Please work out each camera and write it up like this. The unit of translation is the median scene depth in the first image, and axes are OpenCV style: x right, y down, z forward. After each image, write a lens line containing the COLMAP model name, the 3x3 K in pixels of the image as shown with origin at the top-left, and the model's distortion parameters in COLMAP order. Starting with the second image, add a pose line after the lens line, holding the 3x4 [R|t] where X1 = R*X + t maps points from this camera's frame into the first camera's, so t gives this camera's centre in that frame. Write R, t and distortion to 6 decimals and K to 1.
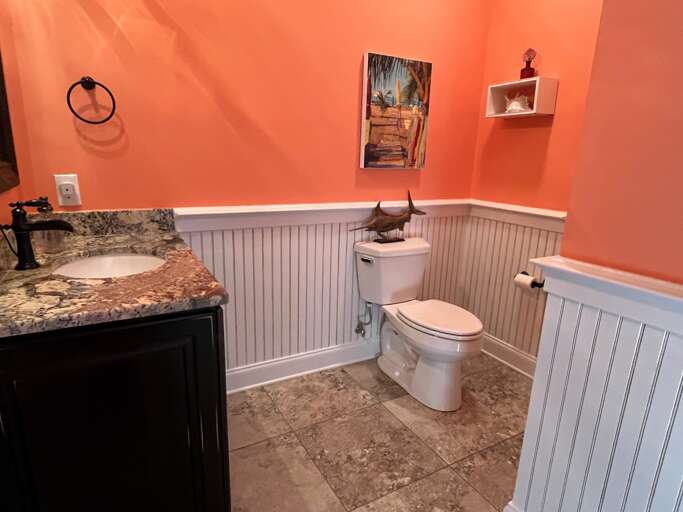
lens RADIAL K [[409.9, 0, 339.8], [0, 409.9, 255.5], [0, 0, 1]] dist [0.000182, -0.003754]
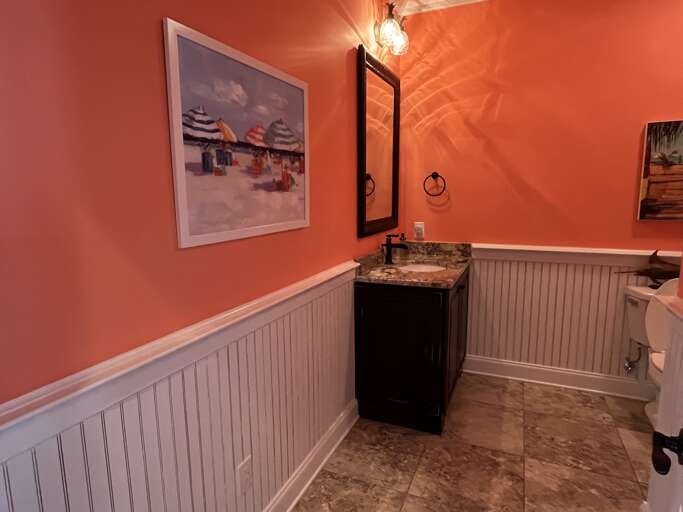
lens RADIAL K [[409.9, 0, 341.6], [0, 409.9, 255.1], [0, 0, 1]] dist [0.000182, -0.003754]
pose [[0.603140, 0.084881, -0.793106, 0.486231], [-0.161579, 0.986709, -0.017277, 0.035653], [0.781098, 0.138569, 0.608839, -0.327454]]
